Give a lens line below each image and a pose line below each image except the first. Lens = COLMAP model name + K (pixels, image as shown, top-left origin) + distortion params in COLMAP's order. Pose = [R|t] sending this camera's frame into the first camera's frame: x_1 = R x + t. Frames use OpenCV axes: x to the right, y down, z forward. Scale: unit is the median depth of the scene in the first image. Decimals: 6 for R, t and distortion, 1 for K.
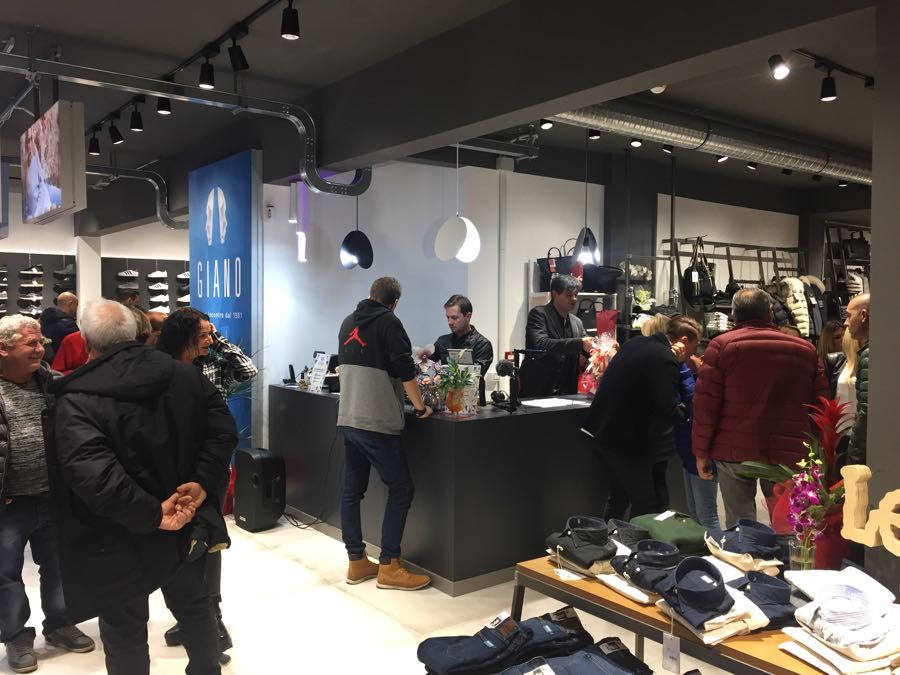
lens RADIAL K [[770.9, 0, 448.9], [0, 770.9, 336.5], [0, 0, 1]] dist [0.003163, 0.001217]
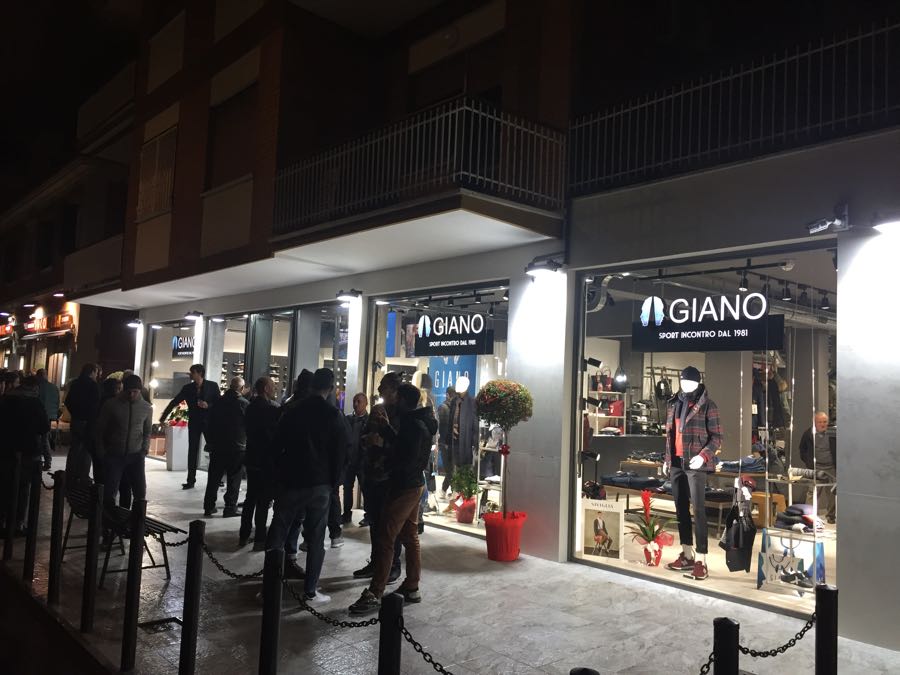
lens RADIAL K [[770.9, 0, 450.7], [0, 770.9, 338.0], [0, 0, 1]] dist [0.003163, 0.001217]
pose [[0.997340, 0.043589, 0.058417, -0.346224], [-0.036509, 0.992435, -0.117215, 0.052165], [-0.063084, 0.114770, 0.991387, -0.949526]]
